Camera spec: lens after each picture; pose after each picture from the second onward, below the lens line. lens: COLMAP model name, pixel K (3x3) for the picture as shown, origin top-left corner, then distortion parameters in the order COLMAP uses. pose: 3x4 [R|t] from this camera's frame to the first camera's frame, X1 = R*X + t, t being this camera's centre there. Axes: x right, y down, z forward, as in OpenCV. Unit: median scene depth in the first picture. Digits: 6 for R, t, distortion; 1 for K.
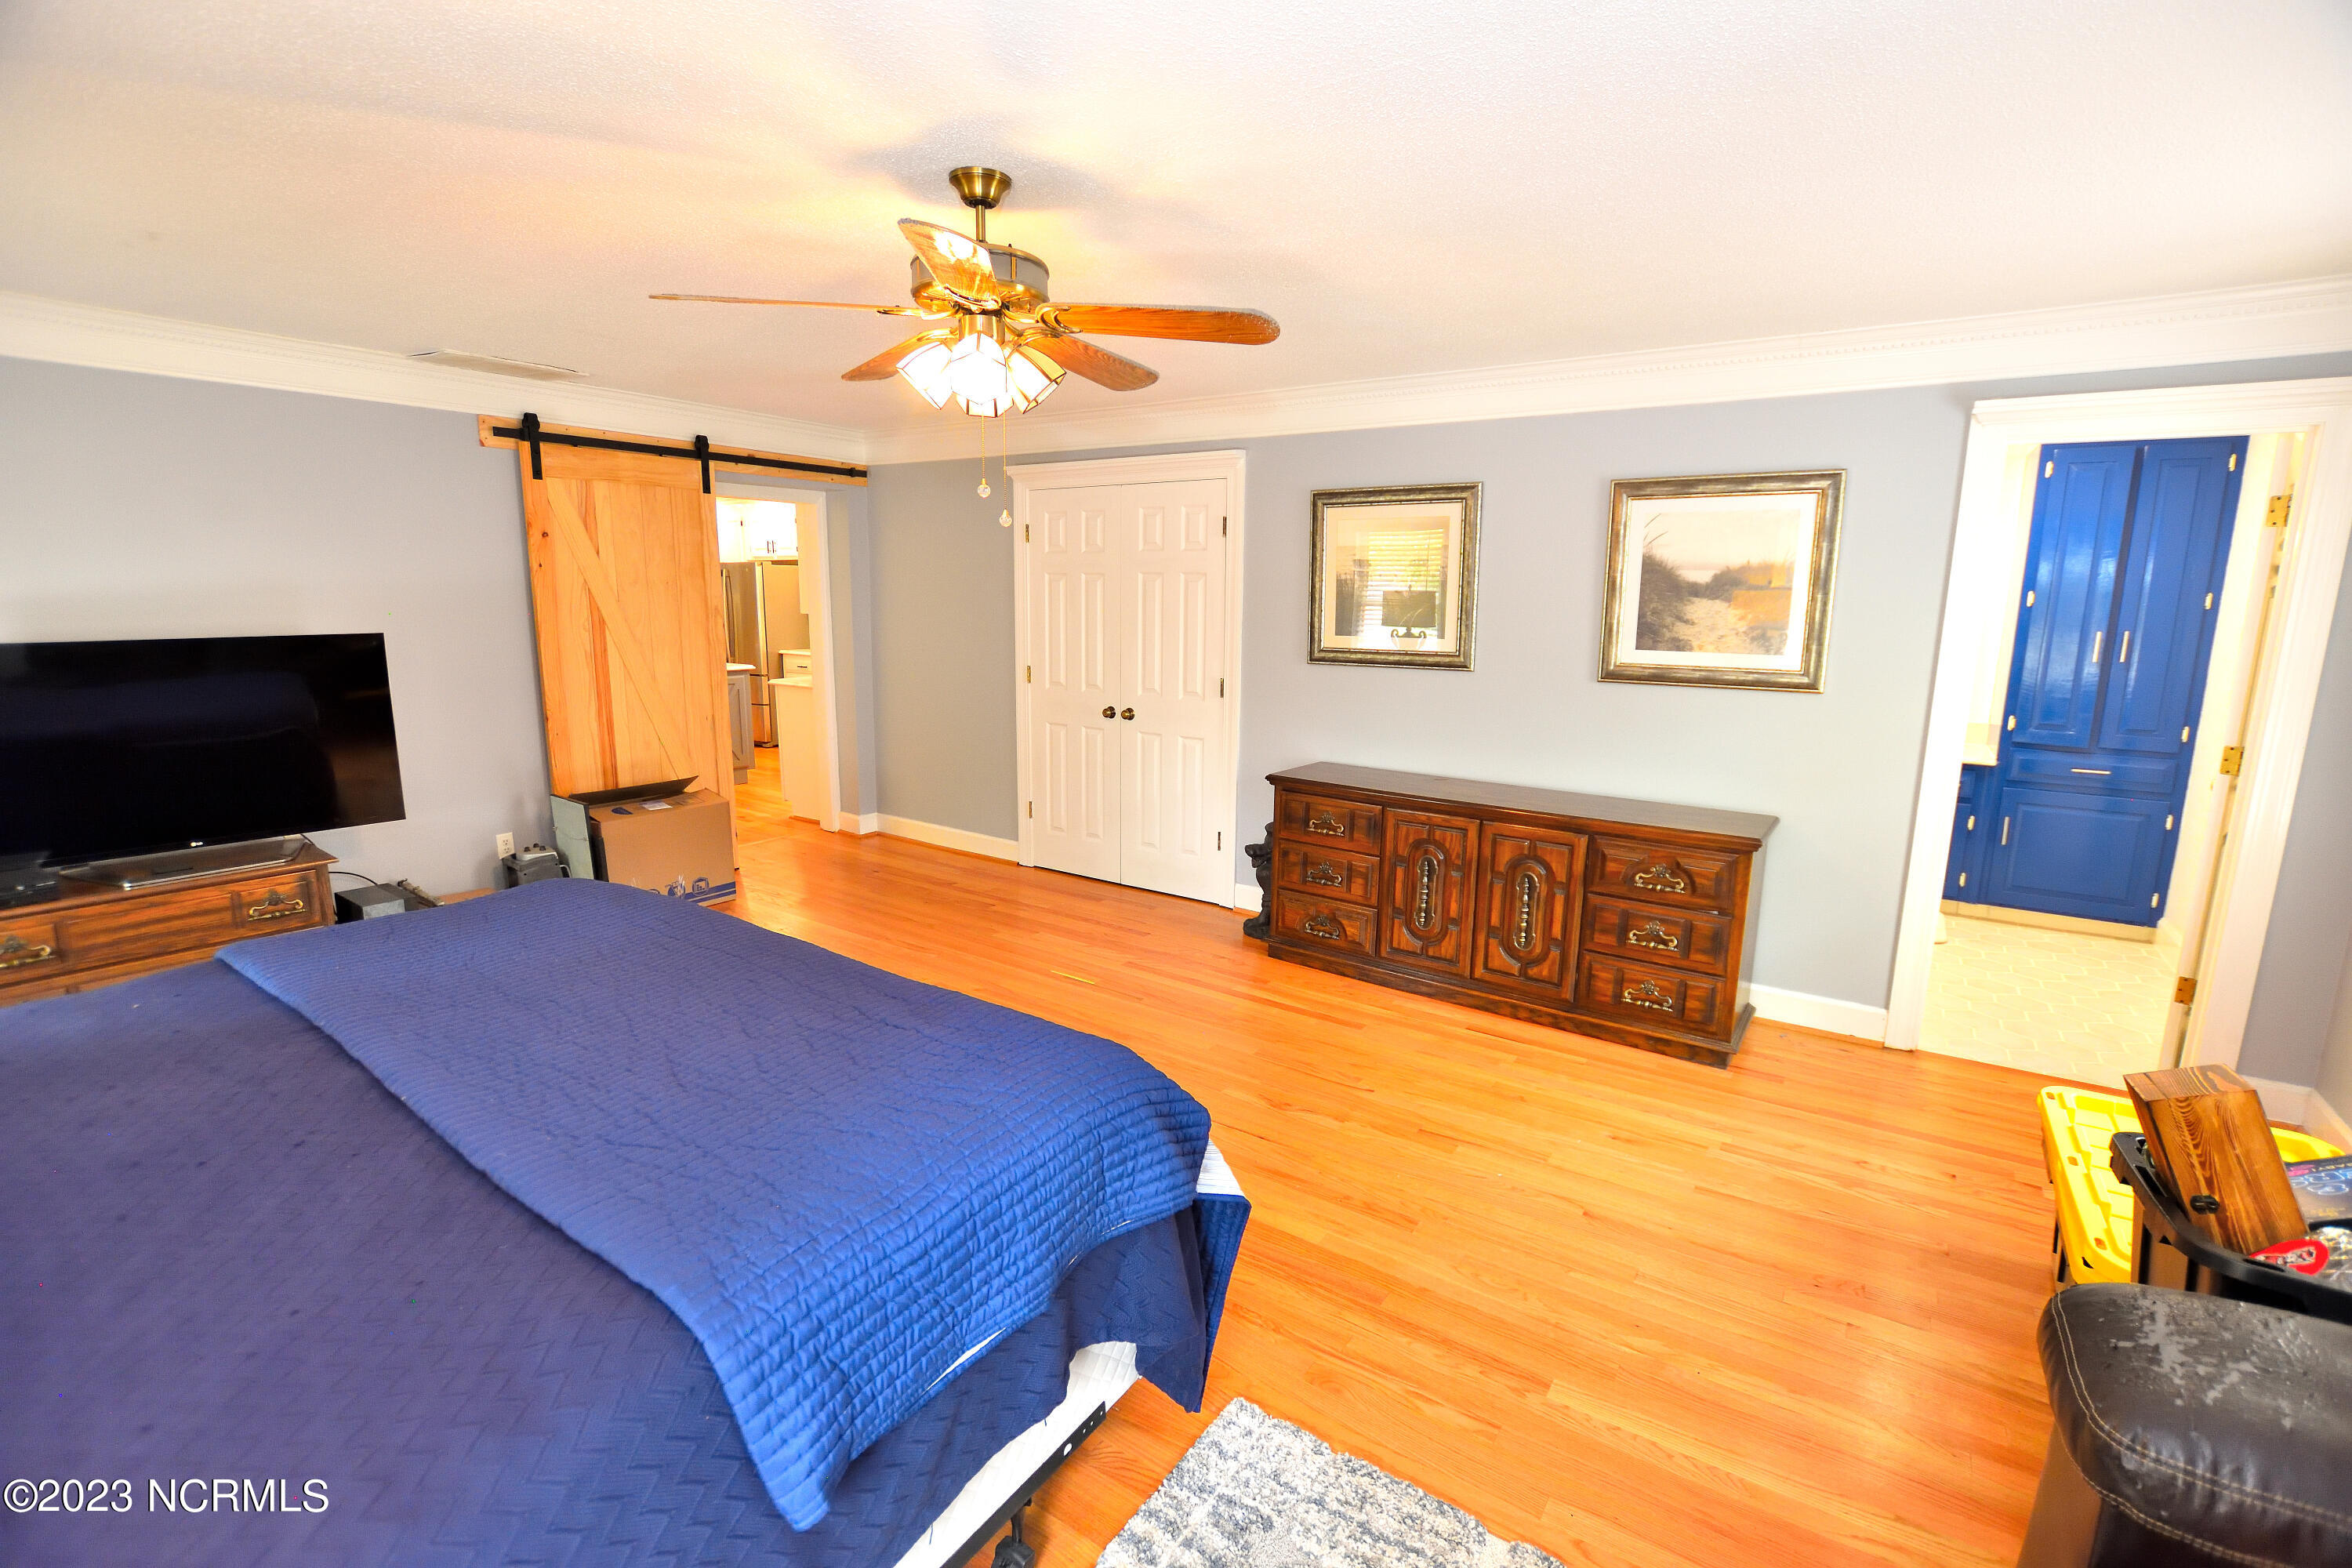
lens RADIAL K [[1044.4, 0, 1176.2], [0, 1044.4, 781.1], [0, 0, 1]] dist [-0.030475, 0.003814]
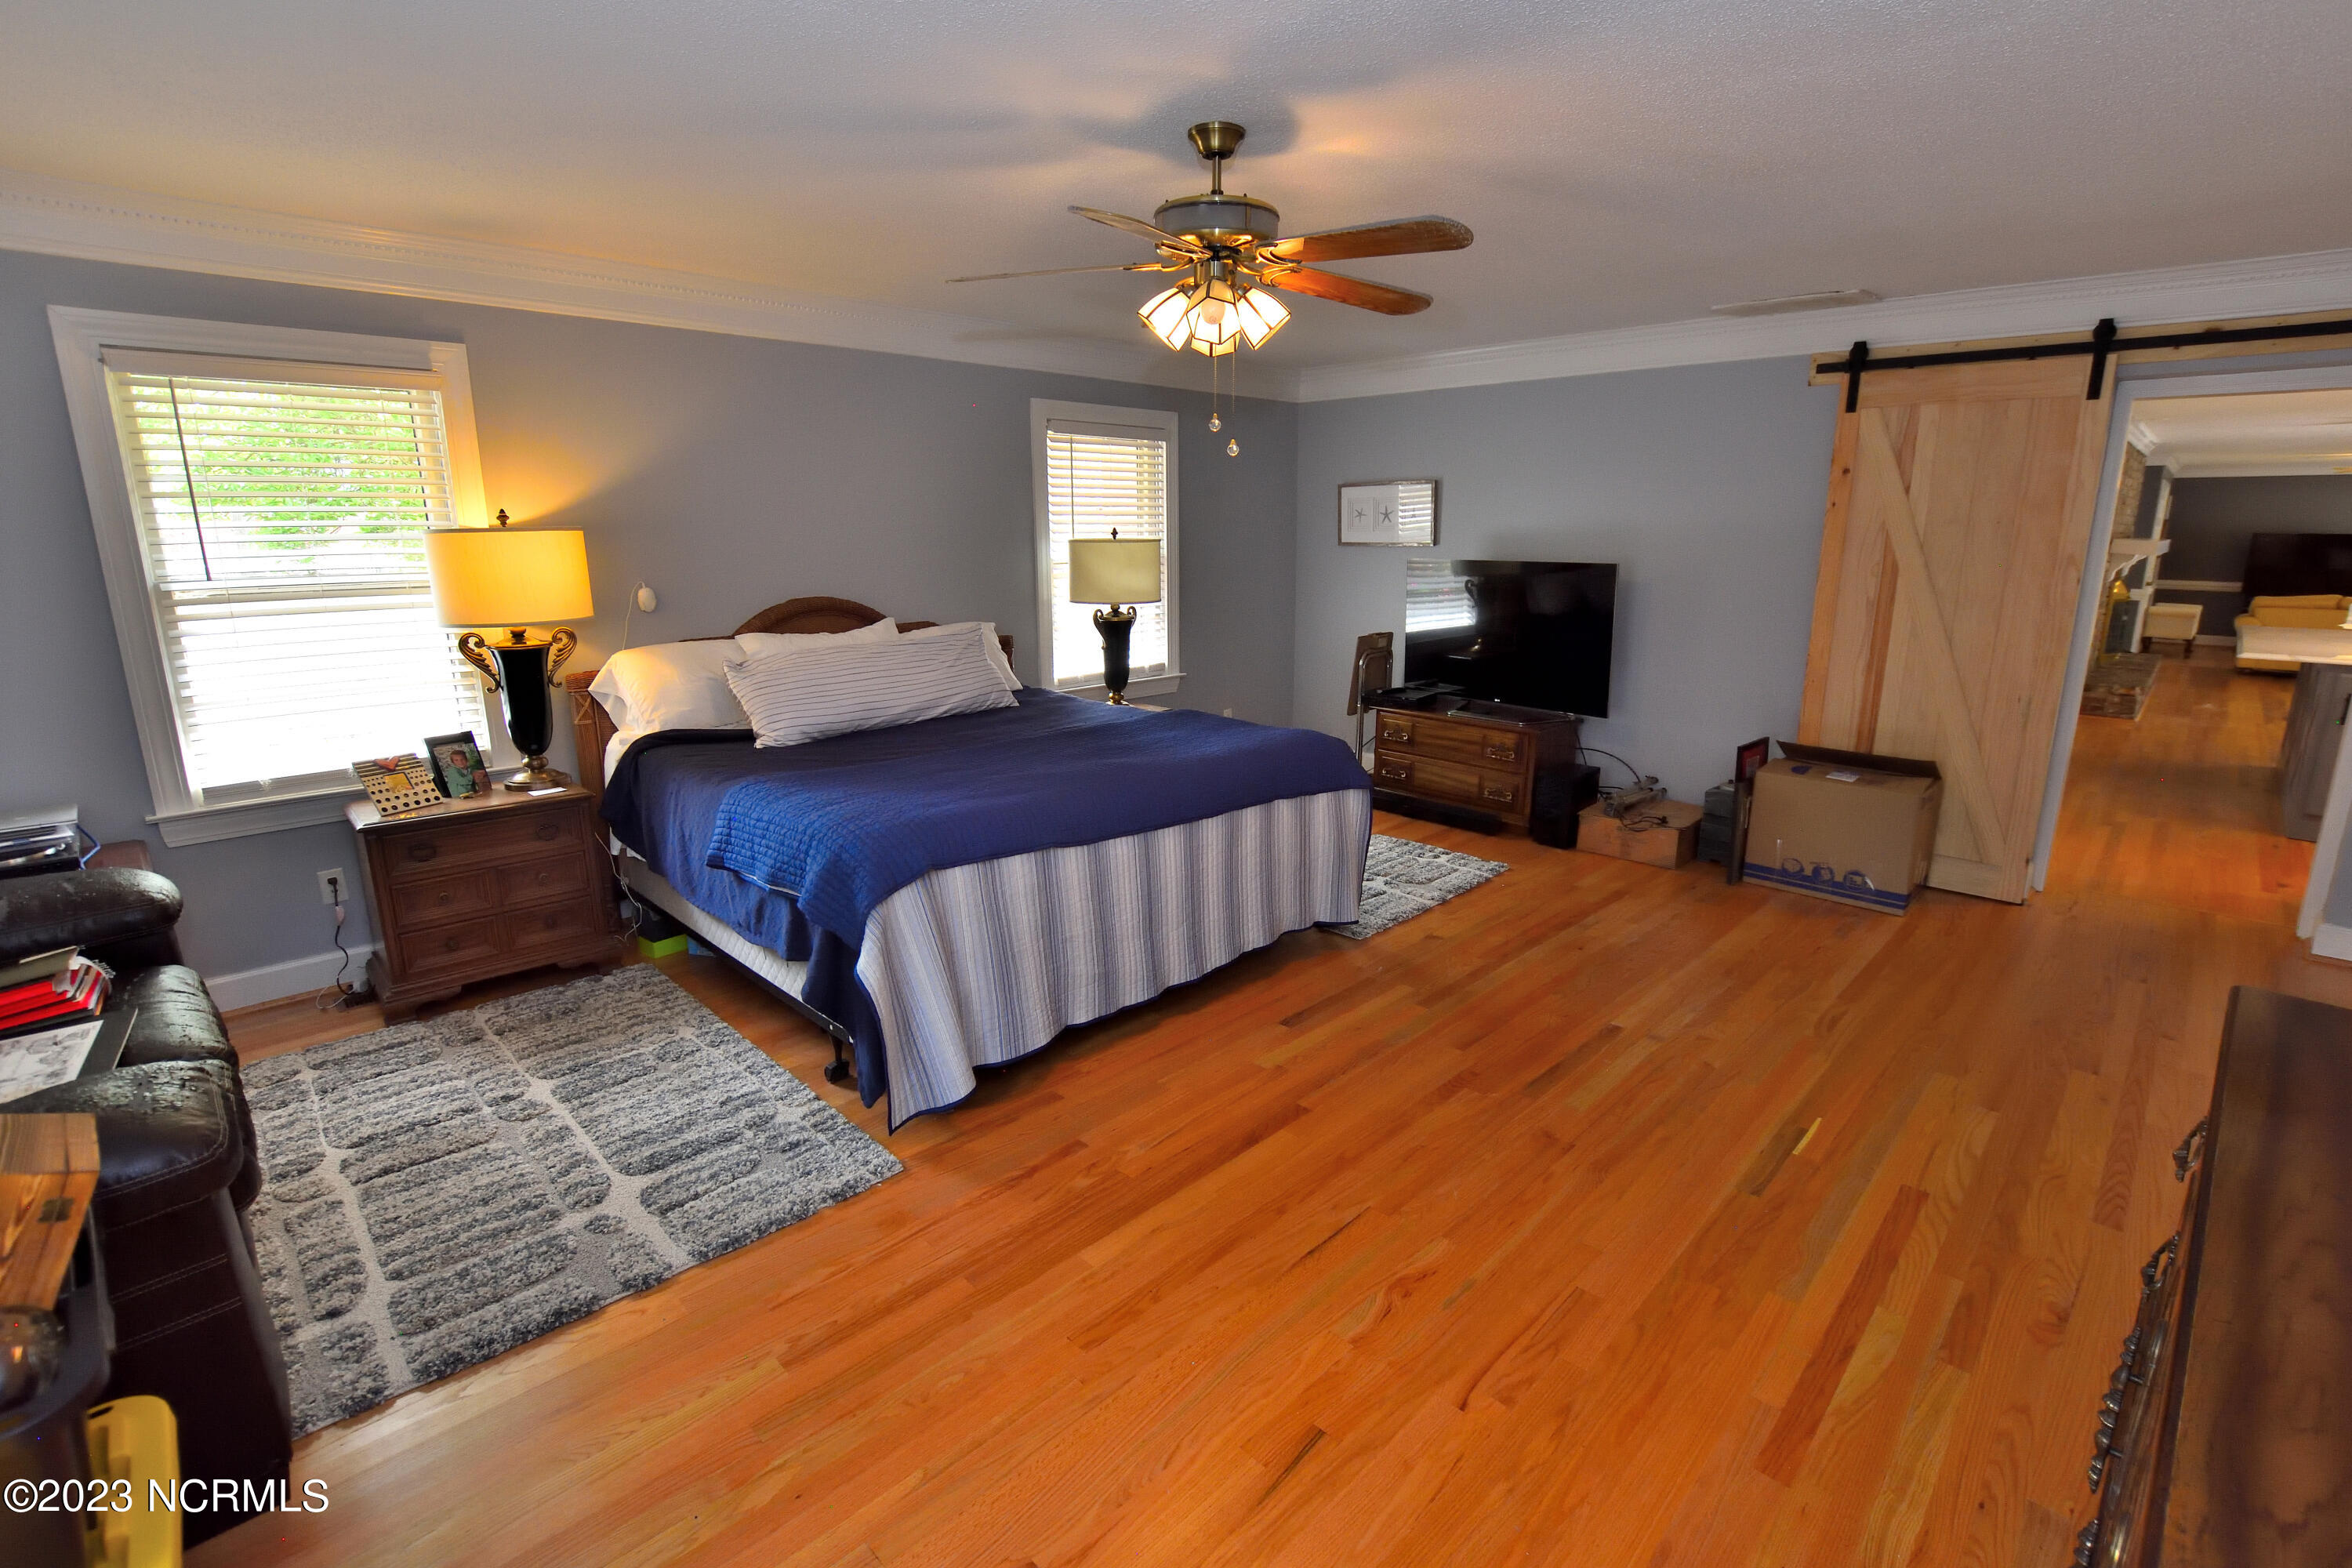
lens RADIAL K [[1044.4, 0, 1168.0], [0, 1044.4, 781.3], [0, 0, 1]] dist [-0.030475, 0.003814]
pose [[-0.181869, 0.220826, -0.958206, 0.472272], [-0.179987, 0.950519, 0.253216, -0.096090], [0.966710, 0.218517, -0.133124, 0.588844]]
